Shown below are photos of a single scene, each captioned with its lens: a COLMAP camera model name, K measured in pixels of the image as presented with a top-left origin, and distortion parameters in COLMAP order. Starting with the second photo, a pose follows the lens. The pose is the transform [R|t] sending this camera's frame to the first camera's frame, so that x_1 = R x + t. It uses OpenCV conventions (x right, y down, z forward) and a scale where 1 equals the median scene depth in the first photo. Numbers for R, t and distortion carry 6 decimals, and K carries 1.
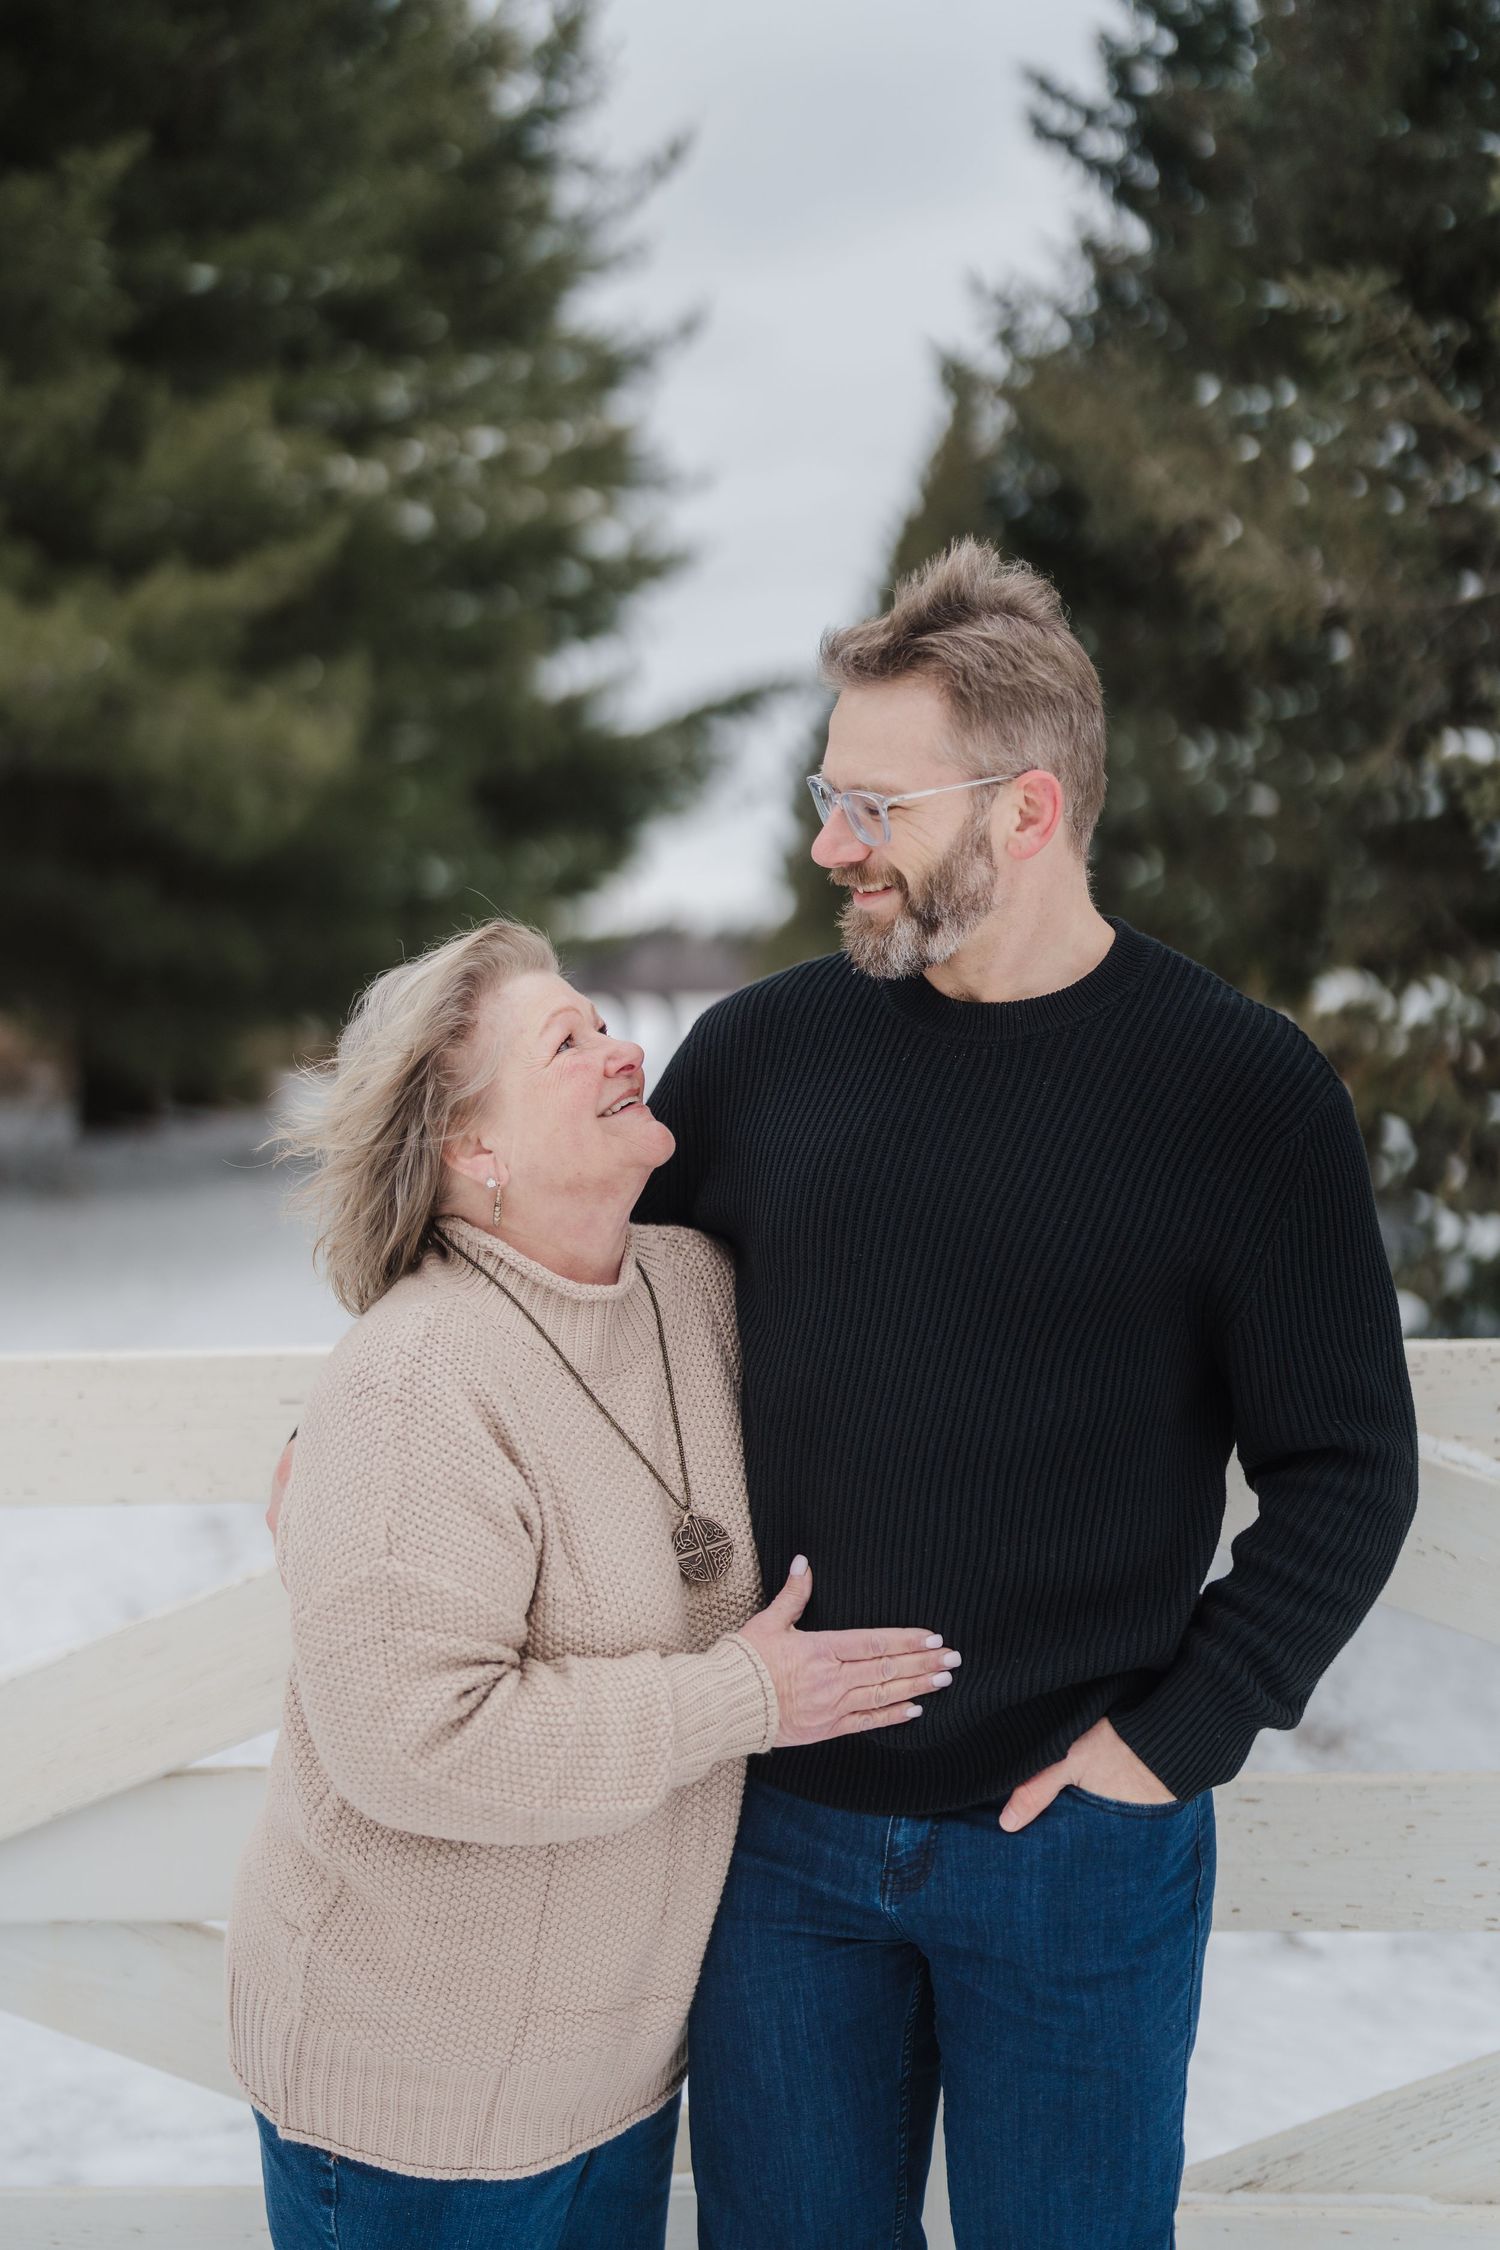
lens RADIAL K [[3152.0, 0, 826.5], [0, 3152.0, 1124.8], [0, 0, 1]] dist [-0.012566, -0.003705]
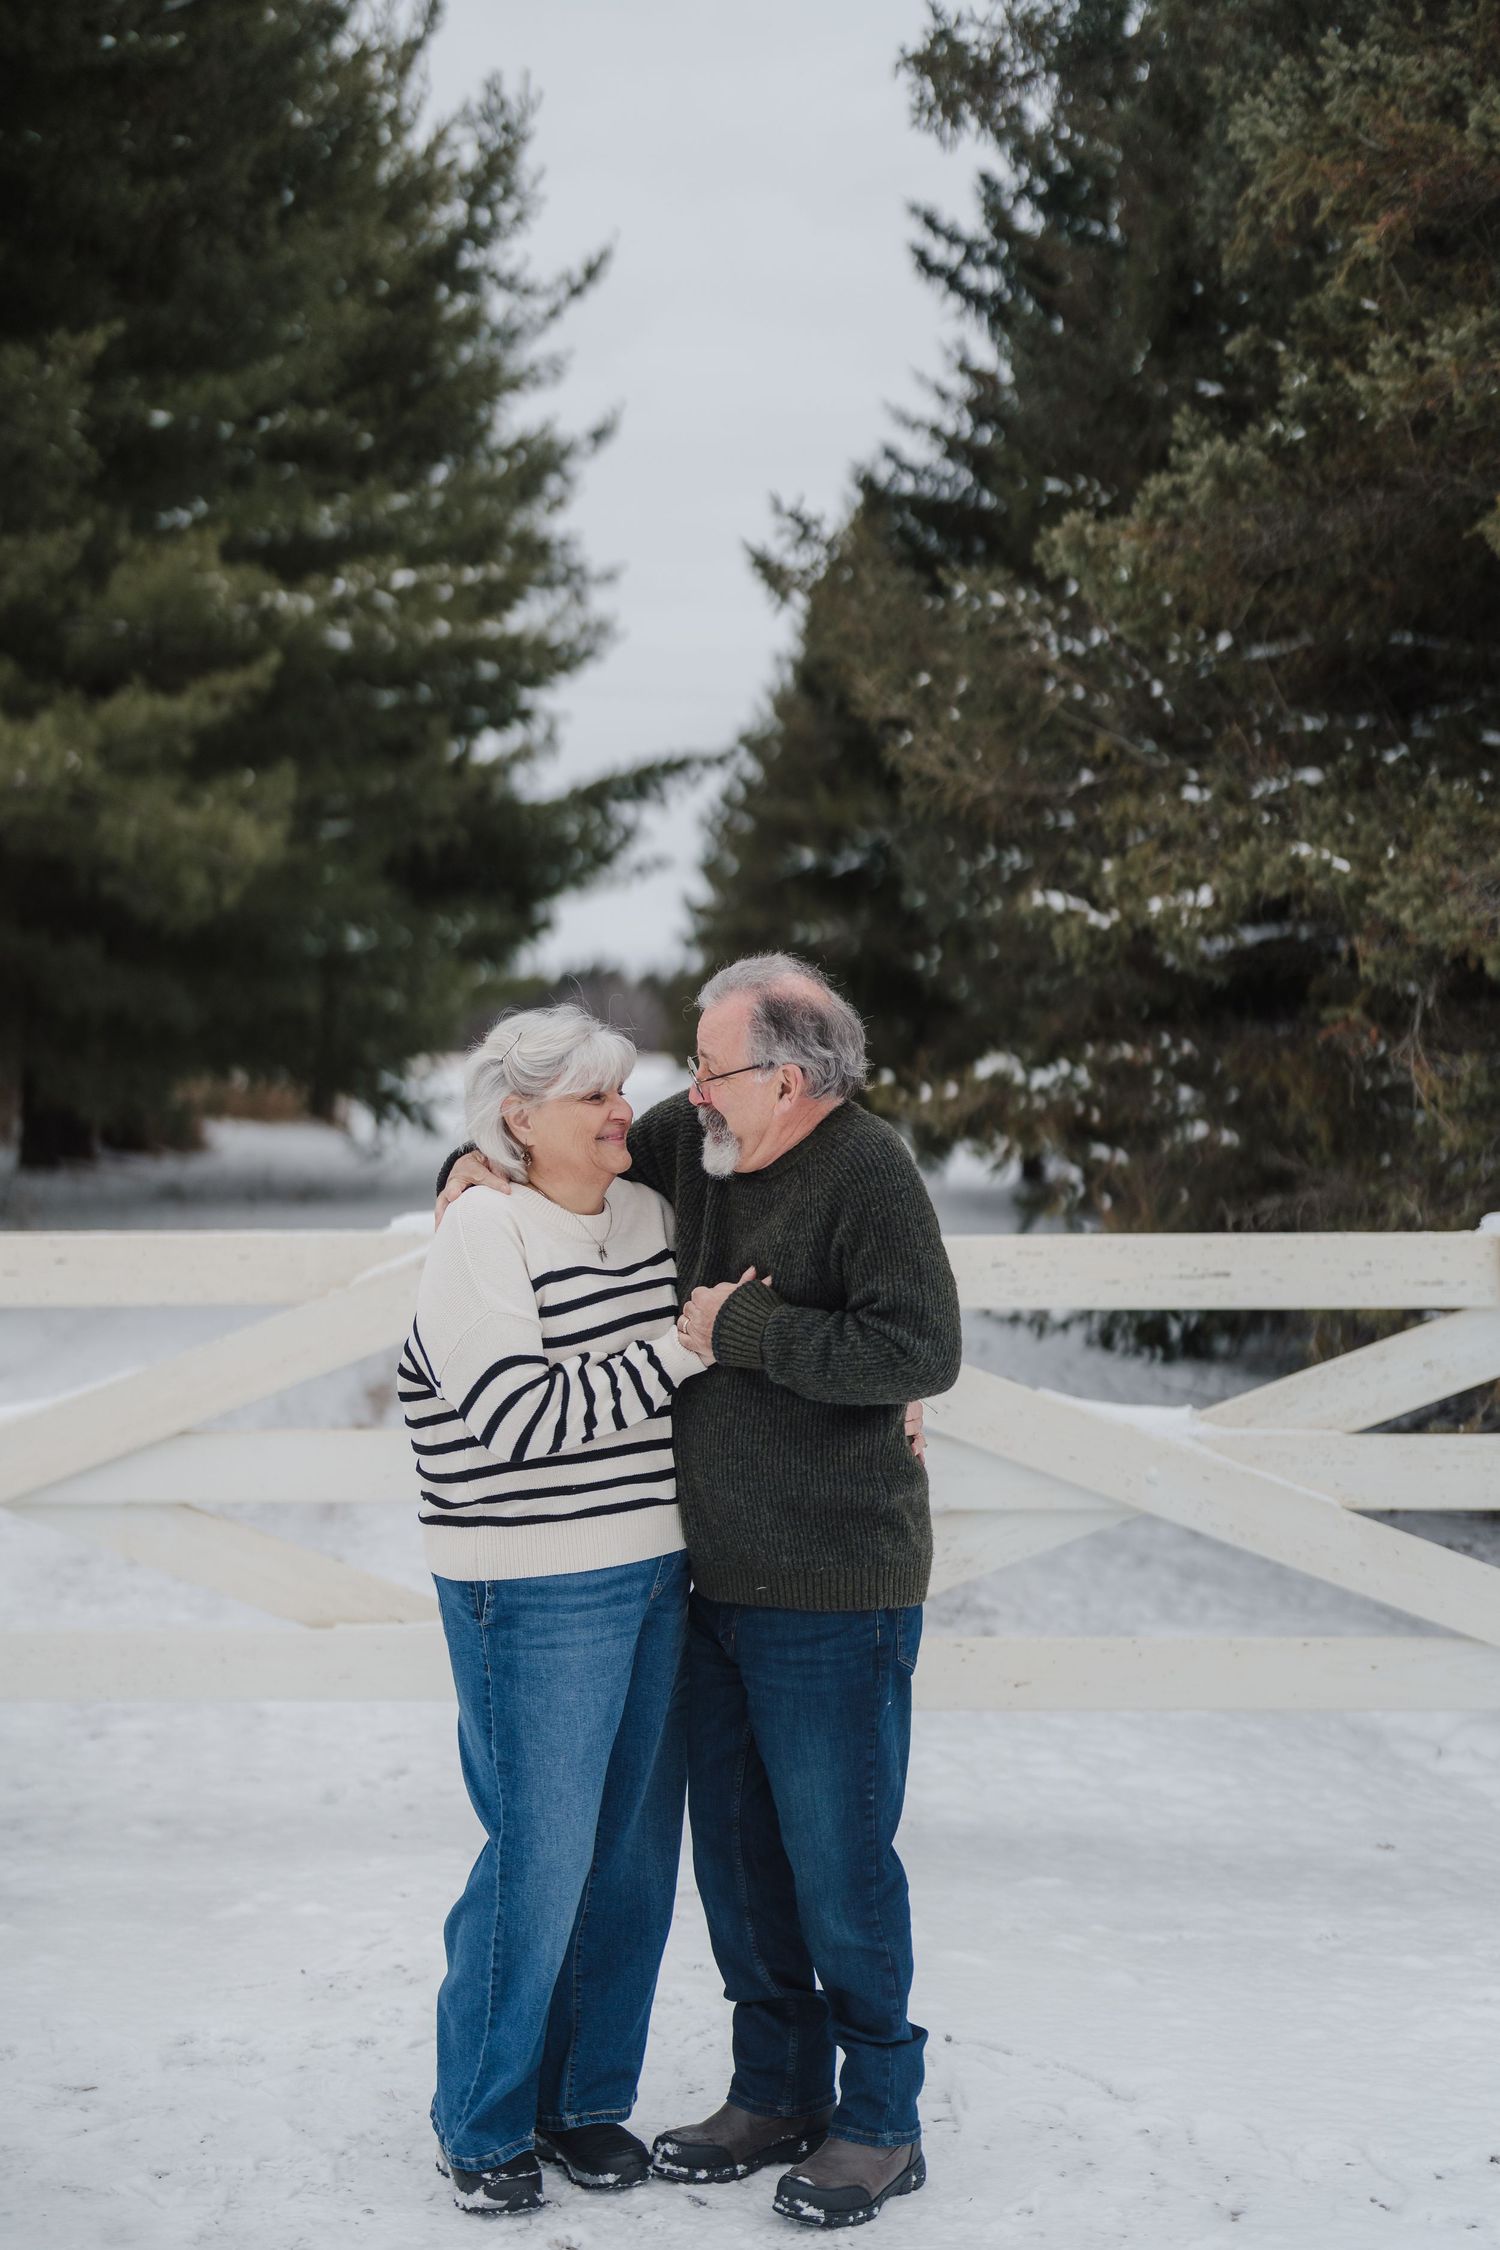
lens RADIAL K [[3189.2, 0, 766.2], [0, 3189.2, 1101.3], [0, 0, 1]] dist [-0.002075, 0.042524]
pose [[0.999809, 0.019218, 0.003535, 0.025623], [-0.019128, 0.999527, -0.024096, 0.004266], [-0.003997, 0.024024, 0.999703, -0.172875]]
